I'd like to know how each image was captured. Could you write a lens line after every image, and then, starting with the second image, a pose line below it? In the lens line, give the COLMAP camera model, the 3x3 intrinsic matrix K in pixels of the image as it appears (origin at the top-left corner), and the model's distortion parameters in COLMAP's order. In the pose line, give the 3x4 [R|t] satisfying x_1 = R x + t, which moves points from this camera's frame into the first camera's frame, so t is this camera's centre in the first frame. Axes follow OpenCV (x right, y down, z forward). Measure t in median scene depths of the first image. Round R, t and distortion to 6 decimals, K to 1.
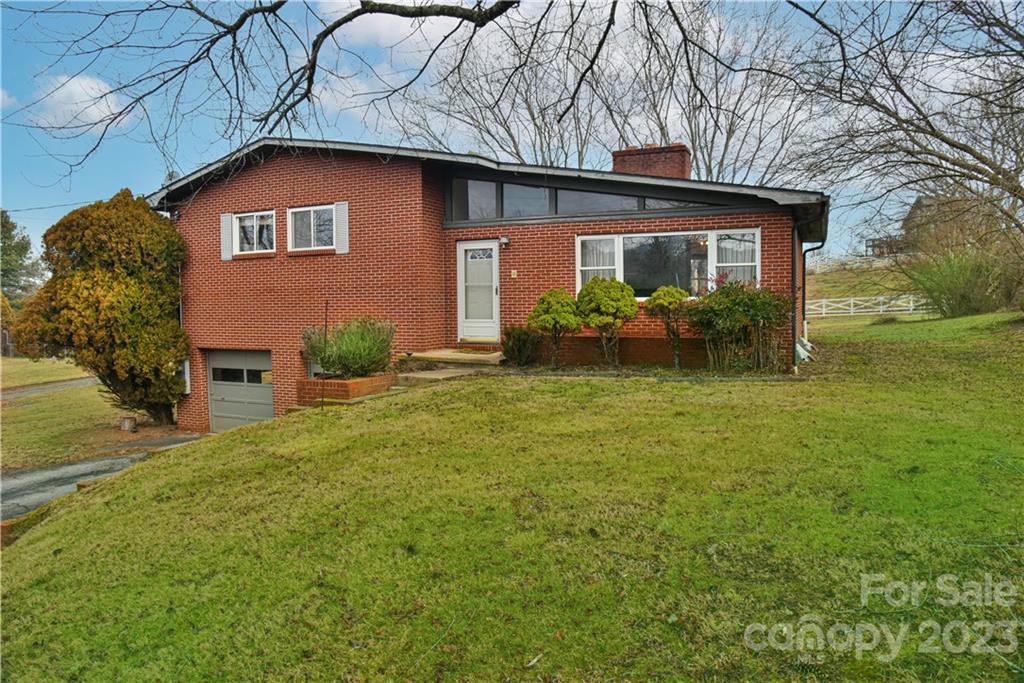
lens RADIAL K [[718.8, 0, 512.6], [0, 718.8, 343.6], [0, 0, 1]] dist [-0.075837, 0.003380]
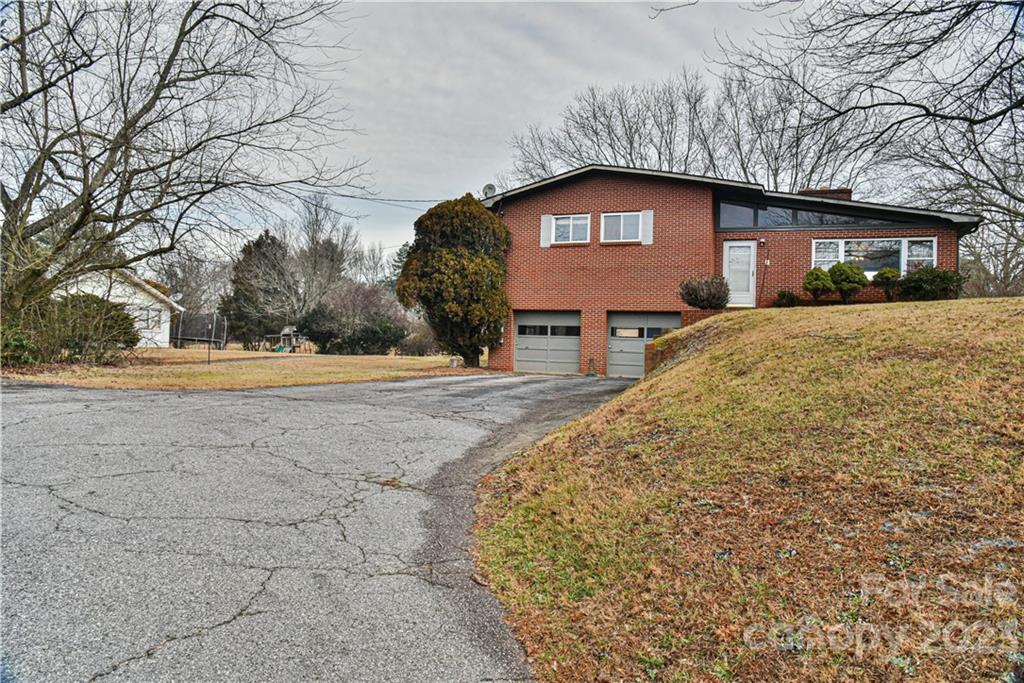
lens RADIAL K [[718.8, 0, 516.8], [0, 718.8, 335.0], [0, 0, 1]] dist [-0.075837, 0.003380]
pose [[0.996752, 0.042616, 0.068333, -0.578047], [-0.036714, 0.995668, -0.085421, 0.191480], [-0.071677, 0.082635, 0.993999, -0.431484]]
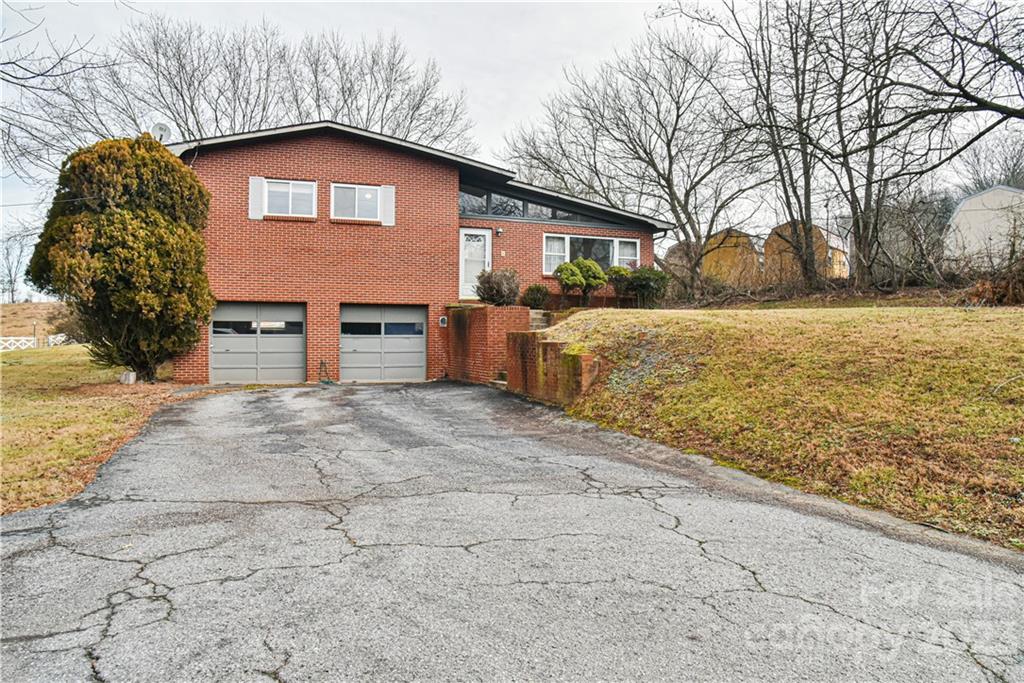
lens RADIAL K [[718.8, 0, 515.3], [0, 718.8, 349.0], [0, 0, 1]] dist [-0.075837, 0.003380]
pose [[0.681618, -0.000334, 0.731708, -0.974085], [0.034157, 0.998924, -0.031362, 0.135313], [-0.730910, 0.046370, 0.680896, -0.022384]]
